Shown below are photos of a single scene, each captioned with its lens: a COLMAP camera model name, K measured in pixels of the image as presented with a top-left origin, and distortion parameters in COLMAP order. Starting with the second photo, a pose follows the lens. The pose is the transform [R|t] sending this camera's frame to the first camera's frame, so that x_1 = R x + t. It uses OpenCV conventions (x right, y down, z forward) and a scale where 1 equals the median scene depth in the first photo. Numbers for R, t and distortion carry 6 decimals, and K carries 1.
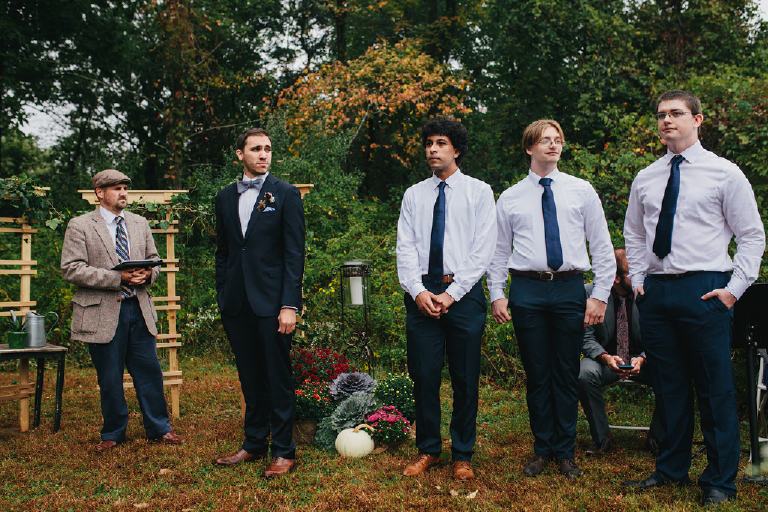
lens RADIAL K [[748.6, 0, 382.8], [0, 748.6, 255.0], [0, 0, 1]] dist [-0.026374, 0.000000]
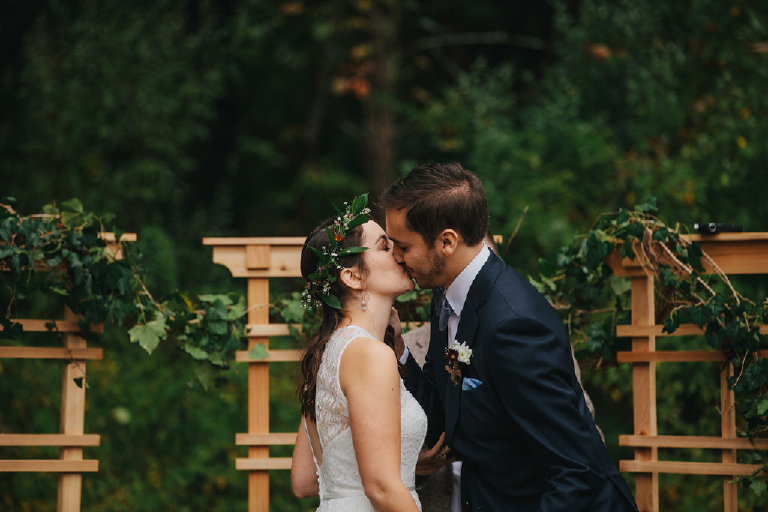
lens RADIAL K [[3549.9, 0, 381.4], [0, 3549.9, 256.6], [0, 0, 1]] dist [0.736469, 0.000000]
pose [[0.971260, 0.010513, -0.237790, 0.089314], [-0.015744, 0.999674, -0.020112, -0.047837], [0.237501, 0.023277, 0.971108, -0.688857]]
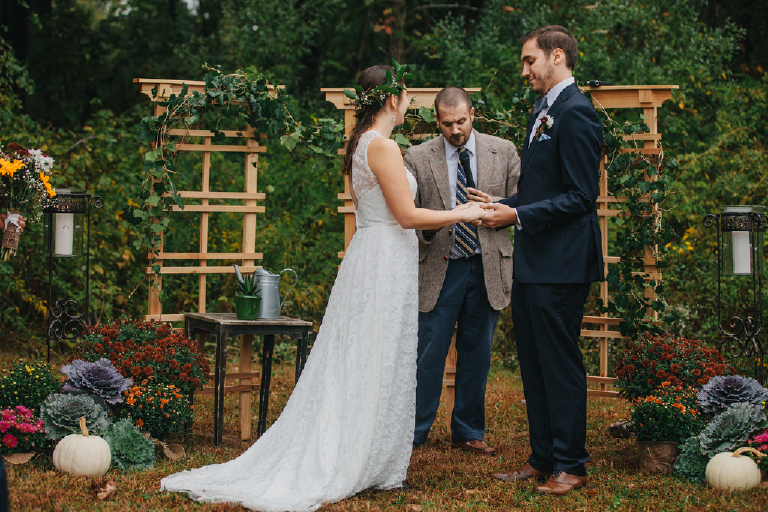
lens RADIAL K [[1621.8, 0, 358.7], [0, 1621.8, 224.6], [0, 0, 1]] dist [-0.256715, 0.000000]
pose [[0.968141, 0.029409, -0.248674, -0.011972], [-0.019777, 0.998958, 0.041142, -0.026858], [0.249625, -0.034913, 0.967713, -0.422702]]
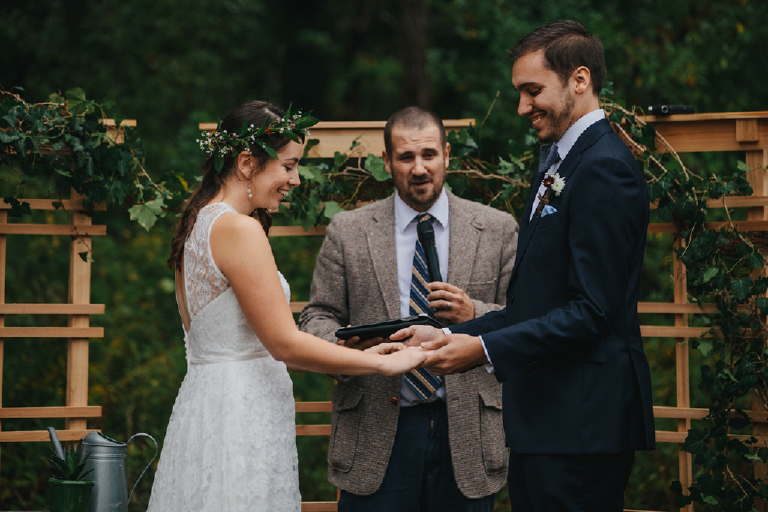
lens RADIAL K [[3298.5, 0, 371.1], [0, 3298.5, 253.8], [0, 0, 1]] dist [0.640378, 0.000000]
pose [[0.963470, 0.012391, -0.267528, 0.152268], [-0.008513, 0.999841, 0.015651, -0.049571], [0.267680, -0.012802, 0.963423, -0.688728]]
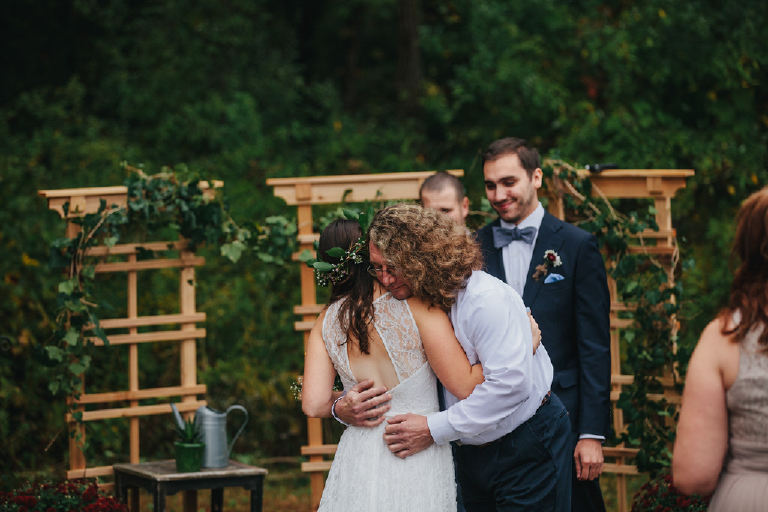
lens RADIAL K [[3001.0, 0, 383.7], [0, 3001.0, 262.3], [0, 0, 1]] dist [0.321808, 0.000000]
pose [[0.965719, 0.001365, -0.259588, 0.262590], [0.022103, 0.995922, 0.087465, -0.231256], [0.258649, -0.090204, 0.961751, -1.174072]]
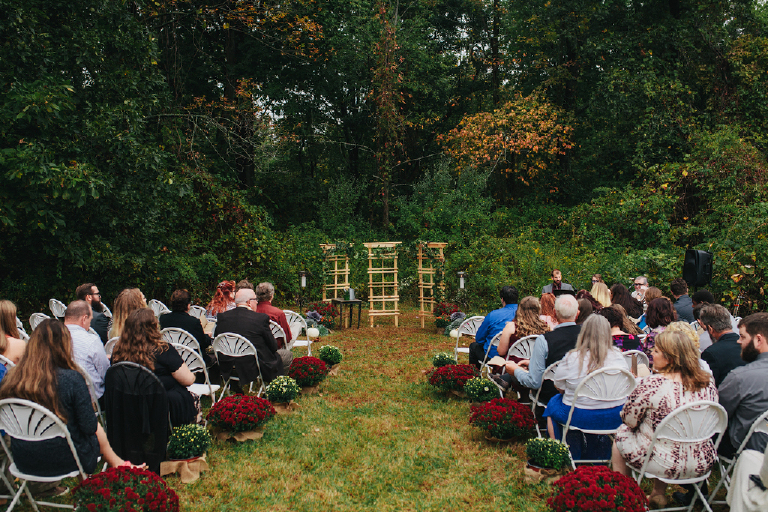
lens RADIAL K [[748.6, 0, 386.3], [0, 748.6, 253.6], [0, 0, 1]] dist [-0.026374, 0.000000]
pose [[0.970904, 0.018014, -0.238792, 0.355990], [-0.000562, 0.997335, 0.072951, -0.264340], [0.239470, -0.070694, 0.968327, -1.755633]]
